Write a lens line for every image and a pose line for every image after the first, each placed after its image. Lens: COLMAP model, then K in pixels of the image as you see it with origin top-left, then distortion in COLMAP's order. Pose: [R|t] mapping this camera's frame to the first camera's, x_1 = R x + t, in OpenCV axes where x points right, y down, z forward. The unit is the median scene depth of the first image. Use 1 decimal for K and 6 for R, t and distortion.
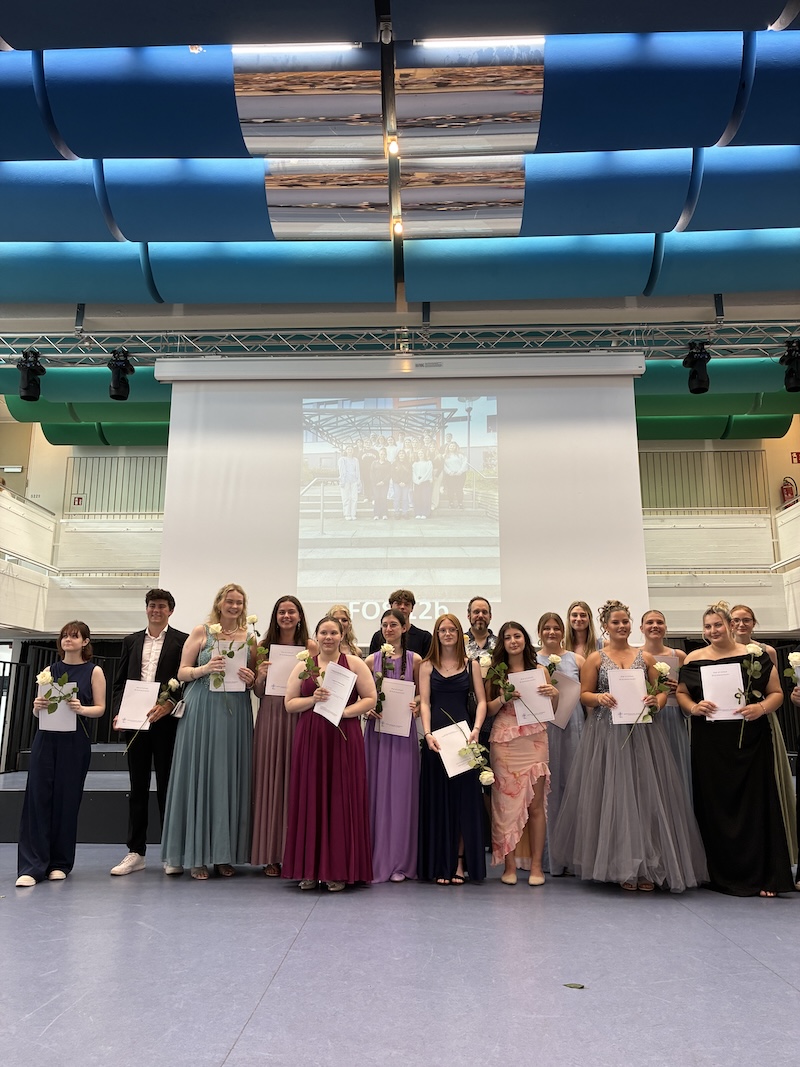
lens RADIAL K [[811.1, 0, 395.4], [0, 811.1, 526.7], [0, 0, 1]] dist [0.037798, -0.046077]
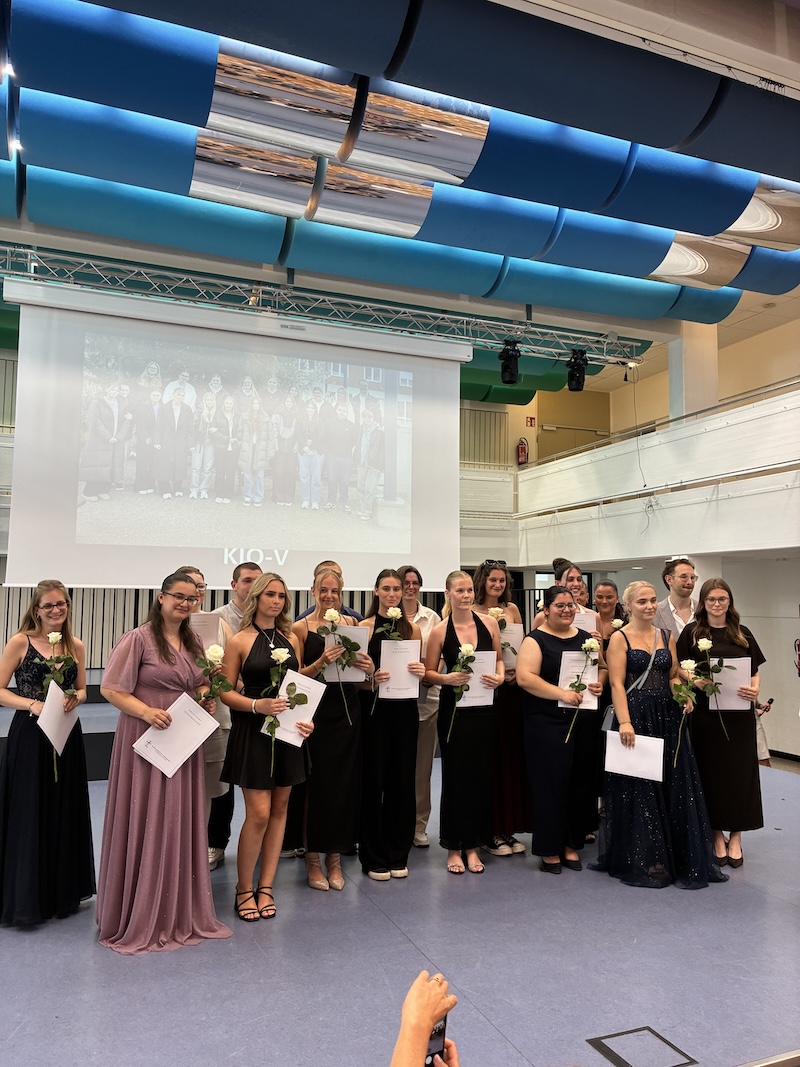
lens RADIAL K [[811.1, 0, 402.6], [0, 811.1, 525.8], [0, 0, 1]] dist [0.037798, -0.046077]
pose [[0.914668, 0.043301, 0.401880, -0.244307], [-0.095433, 0.989271, 0.110612, -0.073267], [-0.392779, -0.139525, 0.908987, -0.062198]]
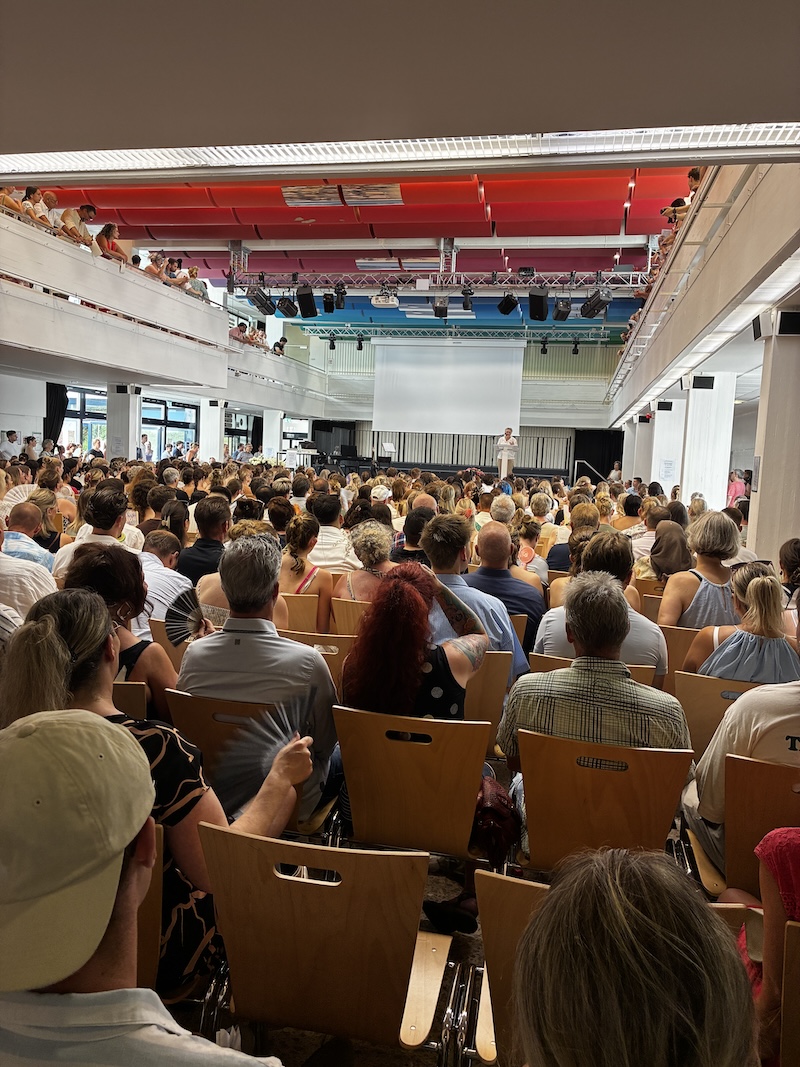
lens RADIAL K [[811.1, 0, 399.5], [0, 811.1, 533.1], [0, 0, 1]] dist [0.037798, -0.046077]
pose [[0.984893, 0.054979, -0.164205, 0.374141], [-0.000926, 0.949918, 0.312498, -0.481777], [0.173163, -0.307625, 0.935618, -2.178017]]
